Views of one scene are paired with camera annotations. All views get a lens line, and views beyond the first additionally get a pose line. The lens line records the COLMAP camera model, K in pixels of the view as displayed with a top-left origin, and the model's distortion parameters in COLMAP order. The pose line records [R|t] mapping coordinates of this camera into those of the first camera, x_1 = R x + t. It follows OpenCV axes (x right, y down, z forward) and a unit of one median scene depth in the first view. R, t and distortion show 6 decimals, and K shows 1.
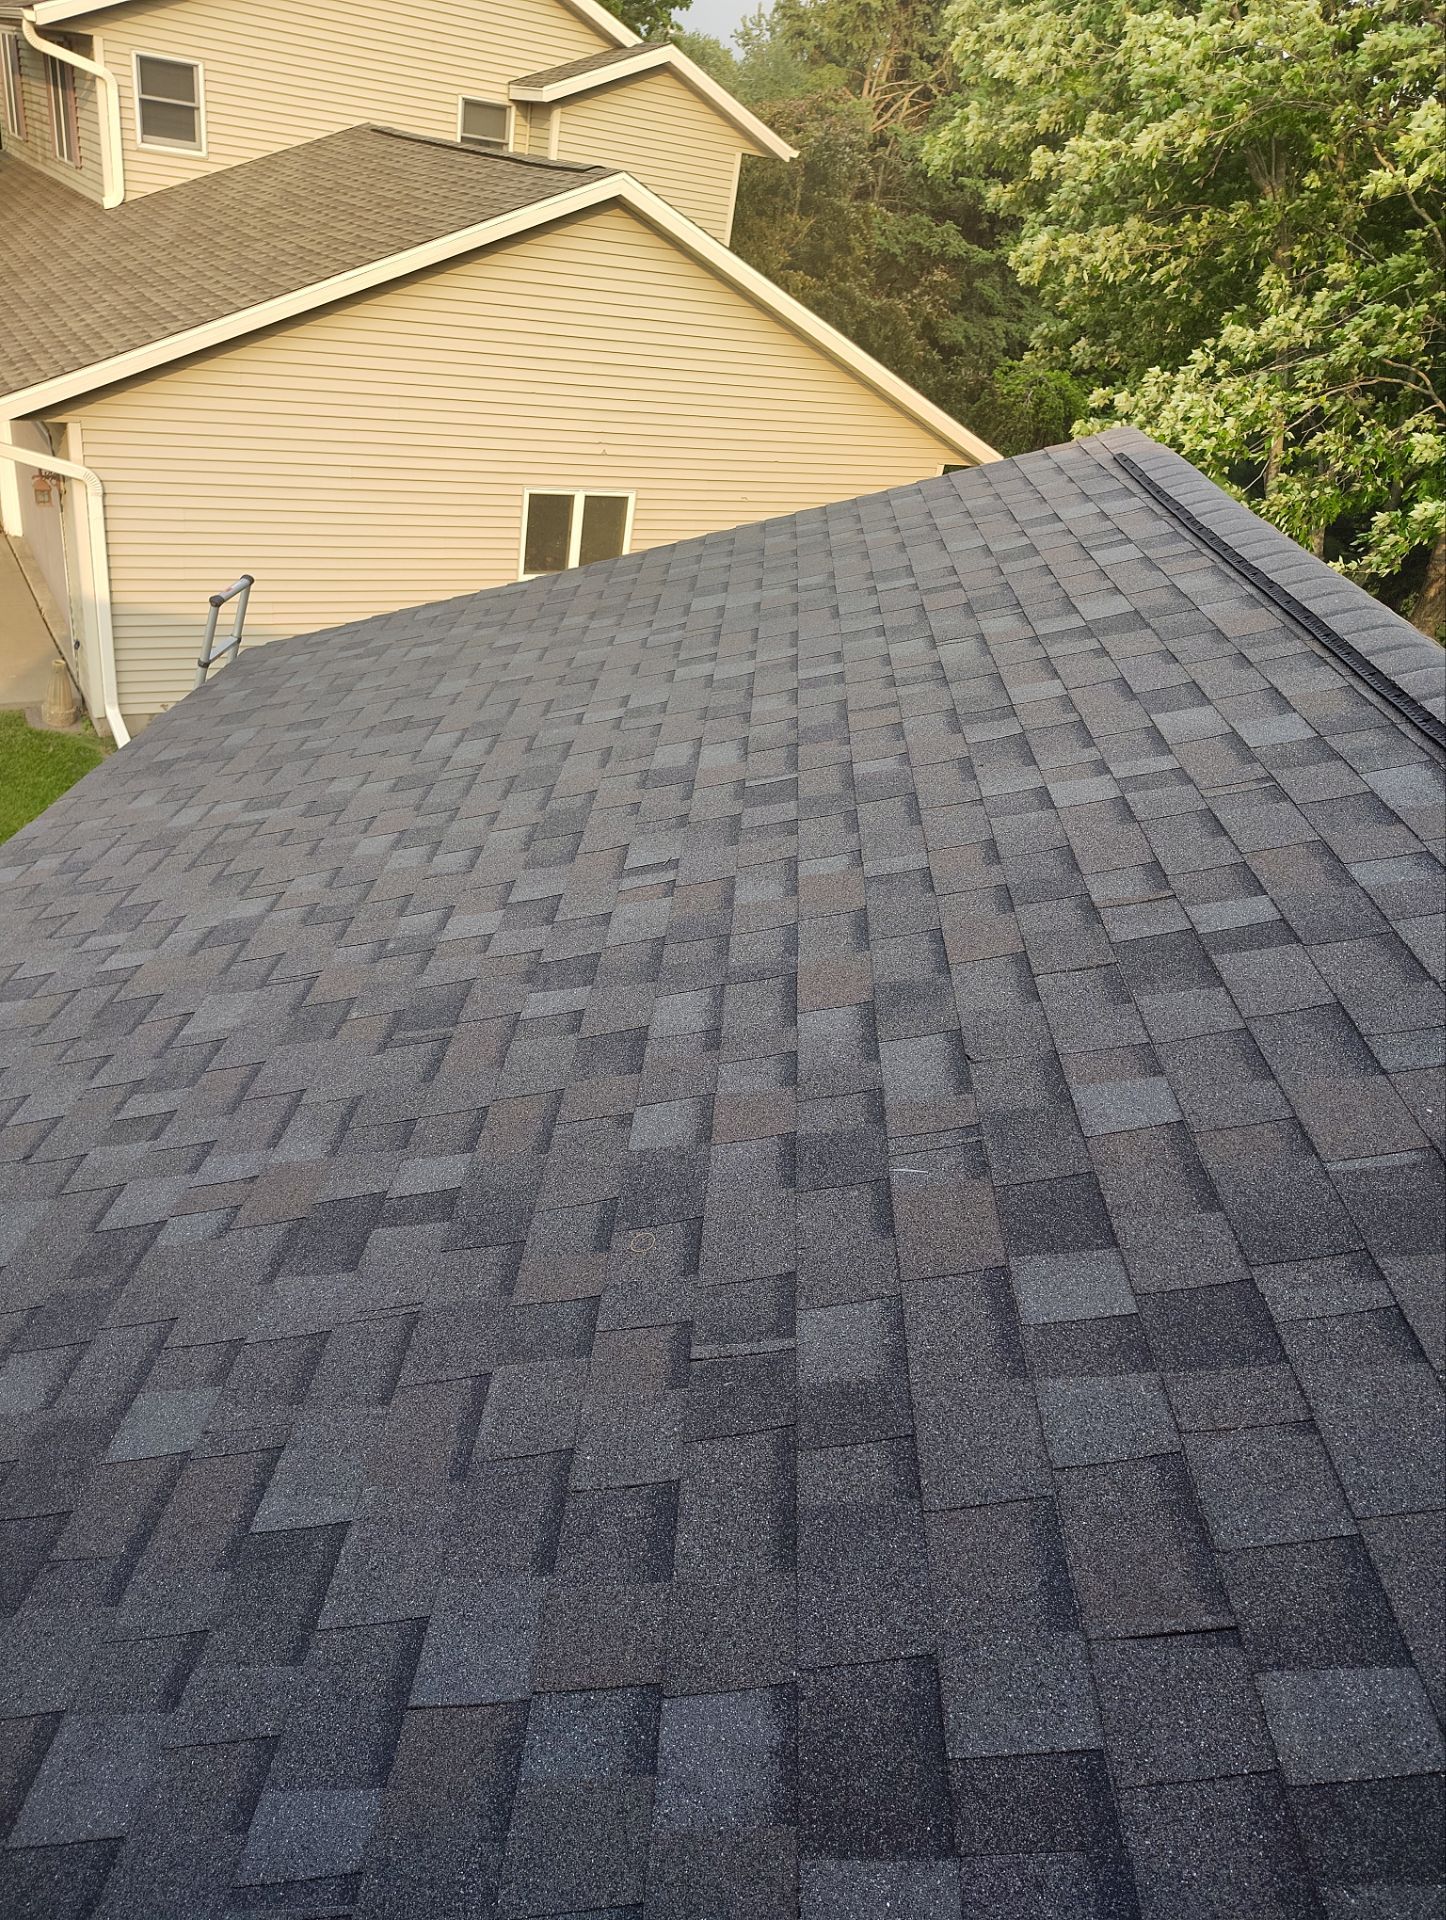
lens RADIAL K [[1318.2, 0, 725.4], [0, 1318.2, 945.6], [0, 0, 1]] dist [0.049049, -0.041662]
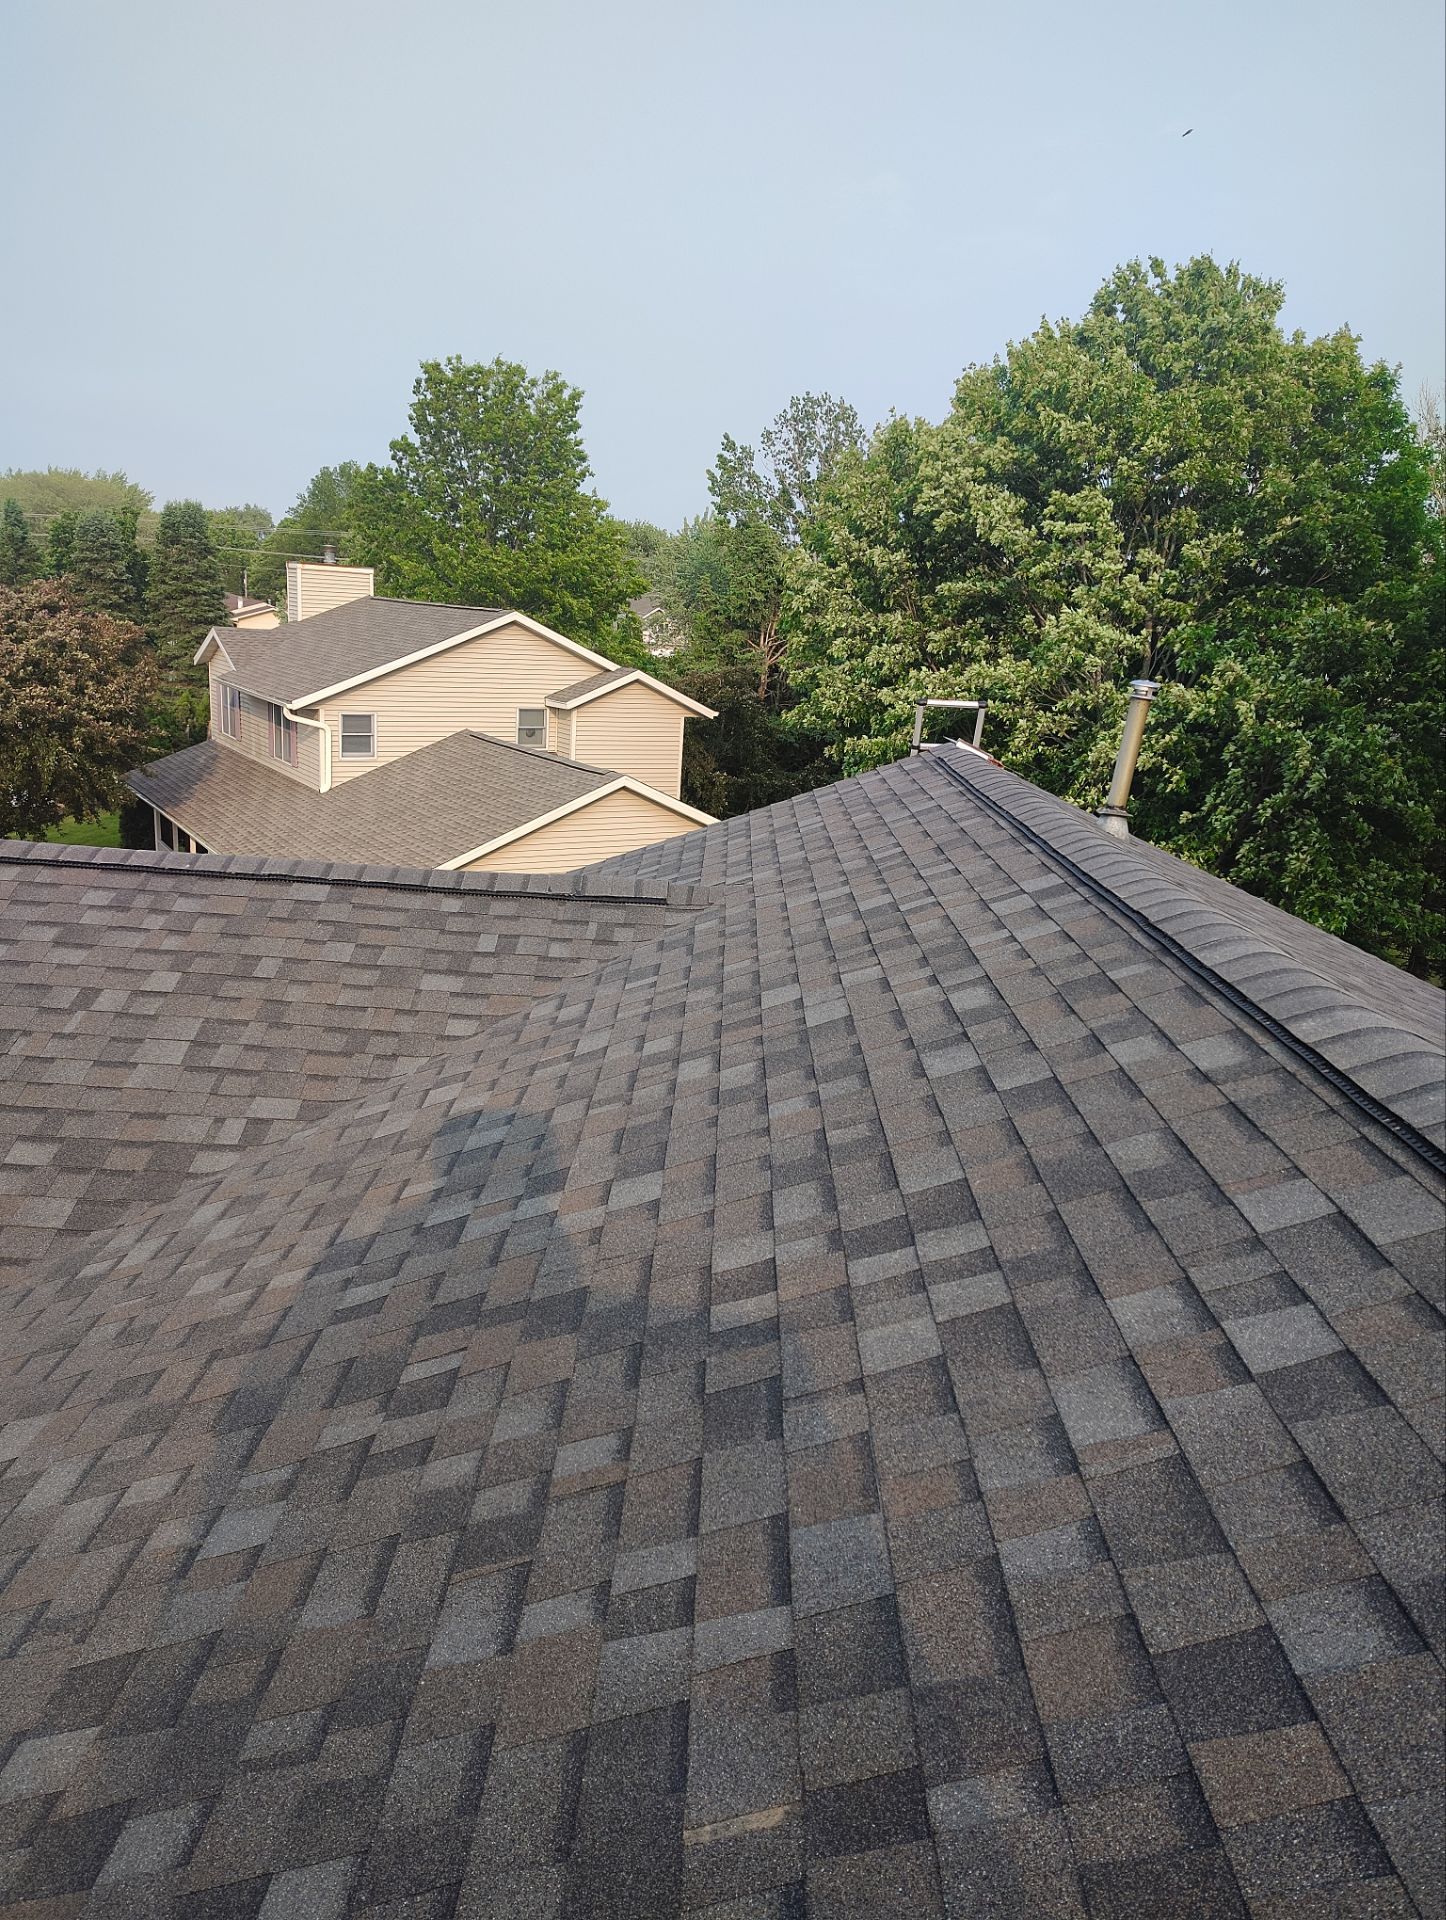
lens RADIAL K [[1318.2, 0, 725.4], [0, 1318.2, 945.6], [0, 0, 1]] dist [0.049049, -0.041662]
pose [[0.996213, -0.084509, 0.020457, 0.006559], [0.086919, 0.961680, -0.260033, 0.117419], [0.002302, 0.260826, 0.965383, -0.548512]]
